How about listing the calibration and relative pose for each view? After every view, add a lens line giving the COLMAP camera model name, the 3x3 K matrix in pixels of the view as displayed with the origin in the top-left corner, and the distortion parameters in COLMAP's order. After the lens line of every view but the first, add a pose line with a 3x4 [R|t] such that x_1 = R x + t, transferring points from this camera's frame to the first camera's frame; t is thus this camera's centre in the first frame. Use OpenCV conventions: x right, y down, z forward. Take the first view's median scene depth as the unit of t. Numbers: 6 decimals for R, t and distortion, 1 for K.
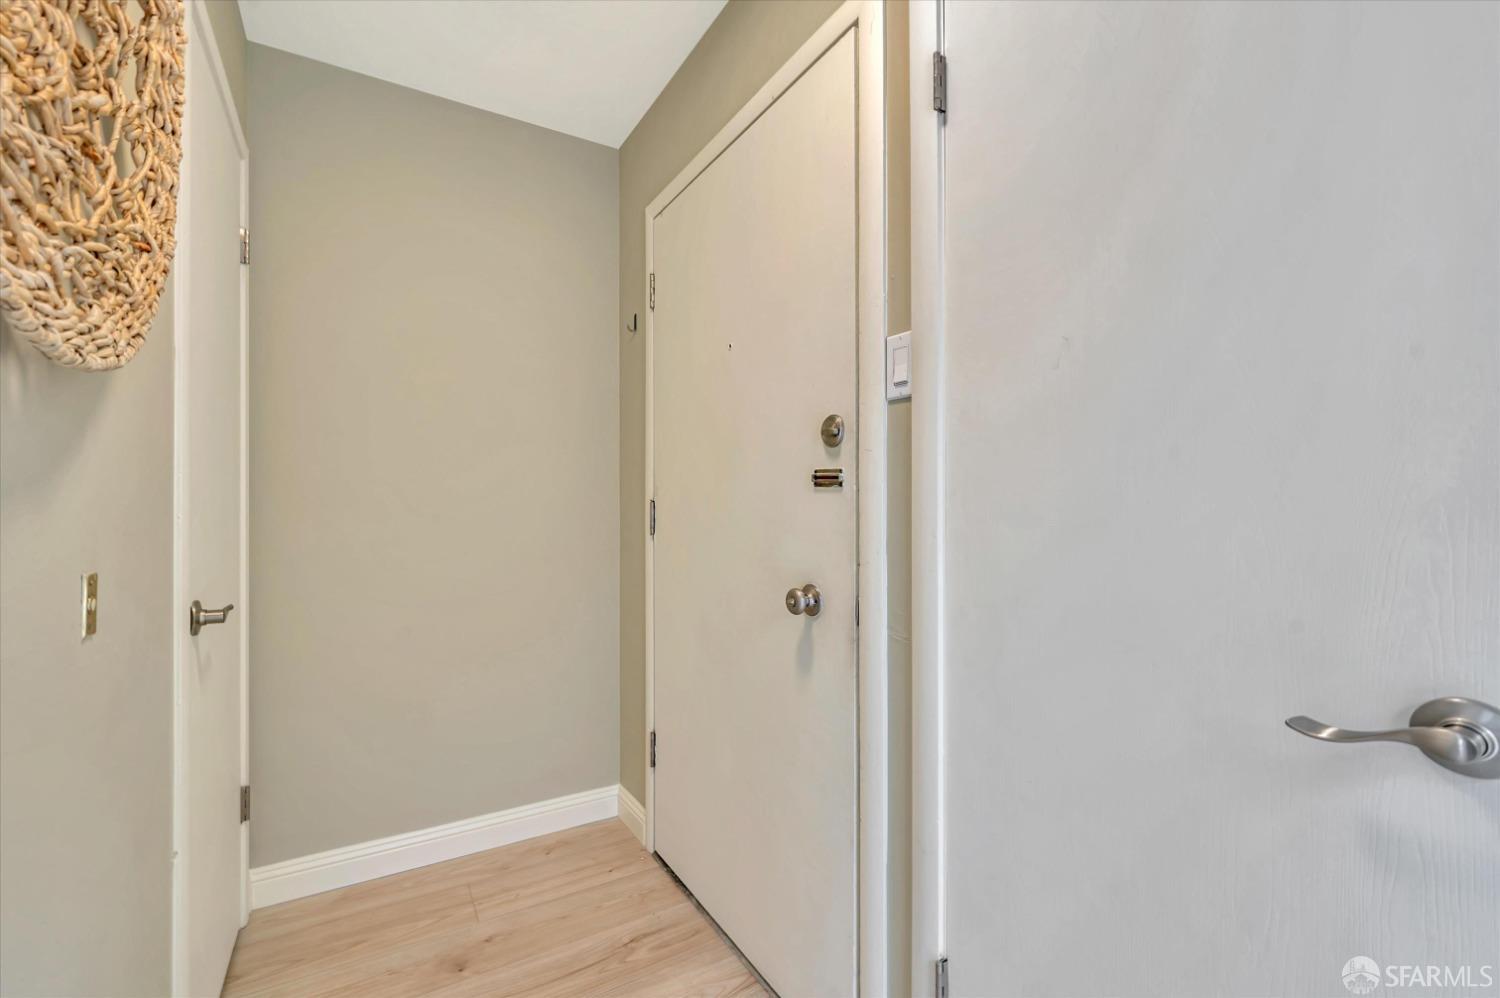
lens RADIAL K [[669.0, 0, 747.5], [0, 669.0, 499.9], [0, 0, 1]] dist [0.002678, 0.000115]
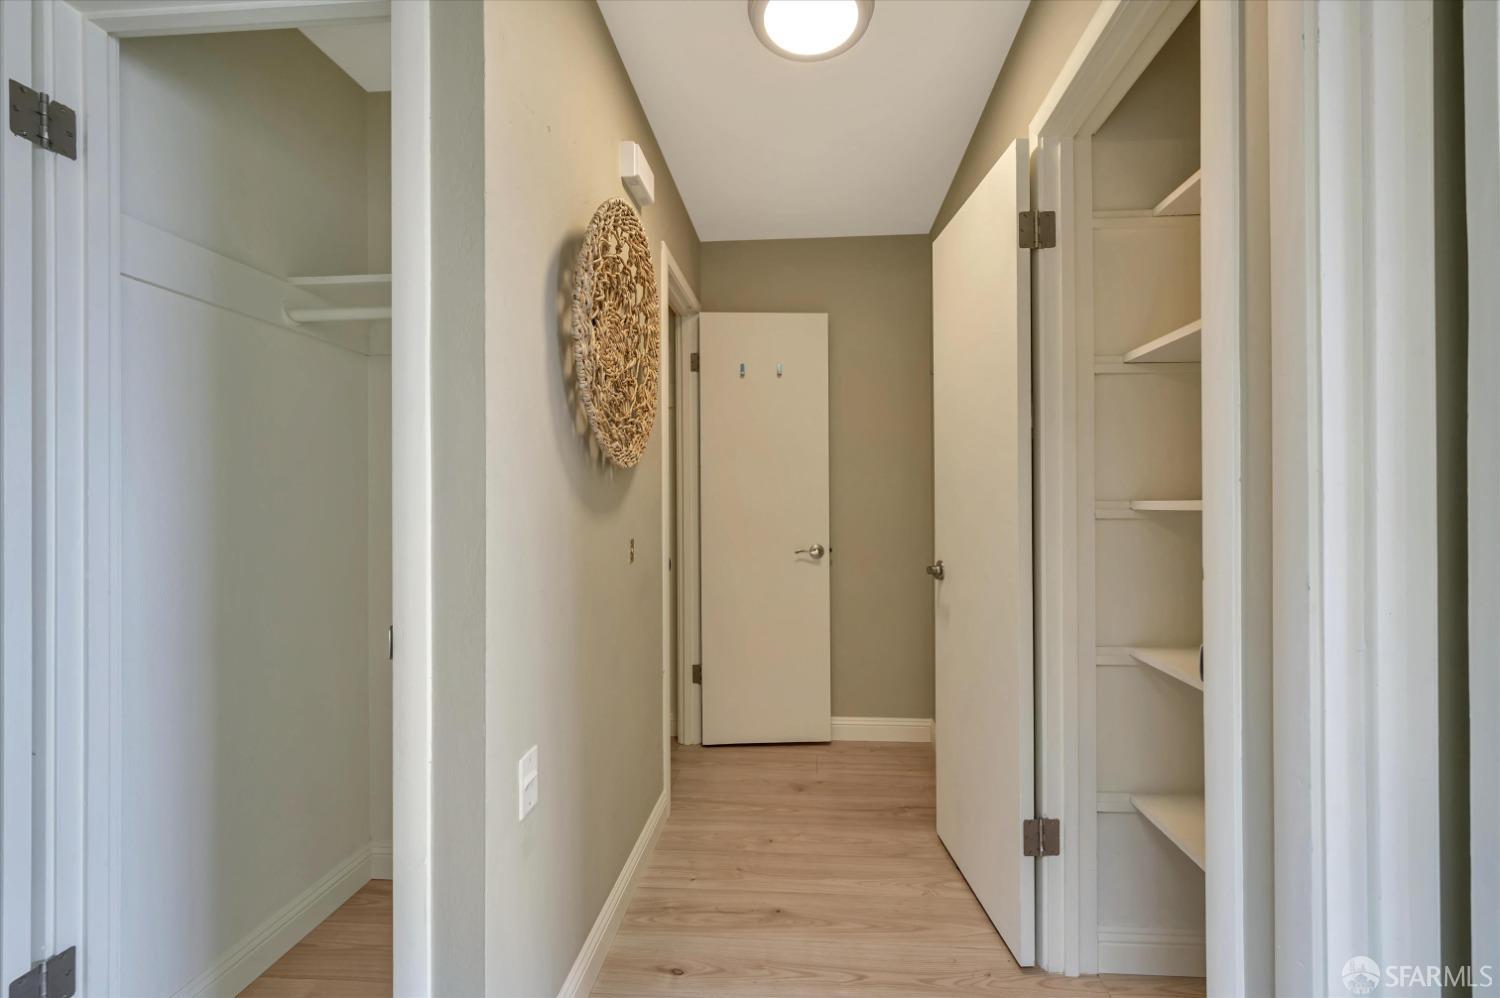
lens RADIAL K [[669.0, 0, 754.0], [0, 669.0, 499.5], [0, 0, 1]] dist [0.002678, 0.000115]
pose [[0.813866, -0.001821, -0.581050, 0.445805], [0.007613, 0.999943, 0.007531, -0.029498], [0.581003, -0.010553, 0.813833, -0.408289]]
